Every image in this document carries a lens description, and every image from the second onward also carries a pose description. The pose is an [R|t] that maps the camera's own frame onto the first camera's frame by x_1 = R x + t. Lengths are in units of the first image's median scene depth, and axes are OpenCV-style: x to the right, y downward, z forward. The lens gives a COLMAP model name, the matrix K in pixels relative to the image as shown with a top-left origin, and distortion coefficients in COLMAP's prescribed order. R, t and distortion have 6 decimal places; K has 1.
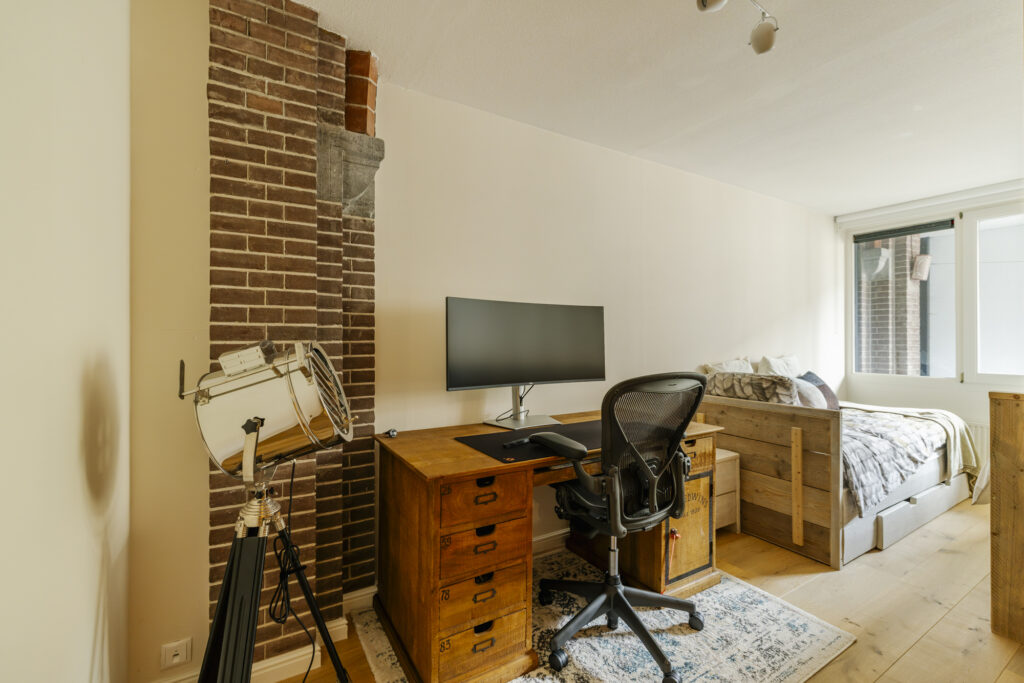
lens RADIAL K [[444.0, 0, 512.0], [0, 444.0, 341.5], [0, 0, 1]] dist [-0.001787, -0.000414]
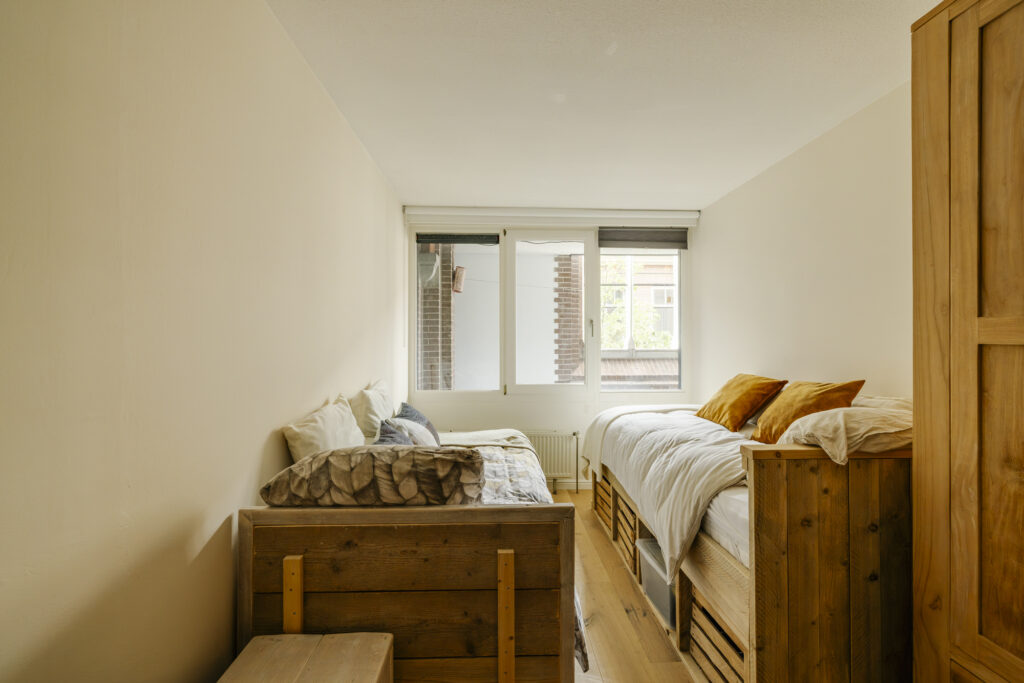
lens RADIAL K [[444.0, 0, 512.0], [0, 444.0, 341.5], [0, 0, 1]] dist [-0.001787, -0.000414]
pose [[0.502255, -0.001513, 0.864718, 0.176473], [0.004067, 0.999992, -0.000612, -0.041266], [-0.864710, 0.003824, 0.502257, 0.642322]]
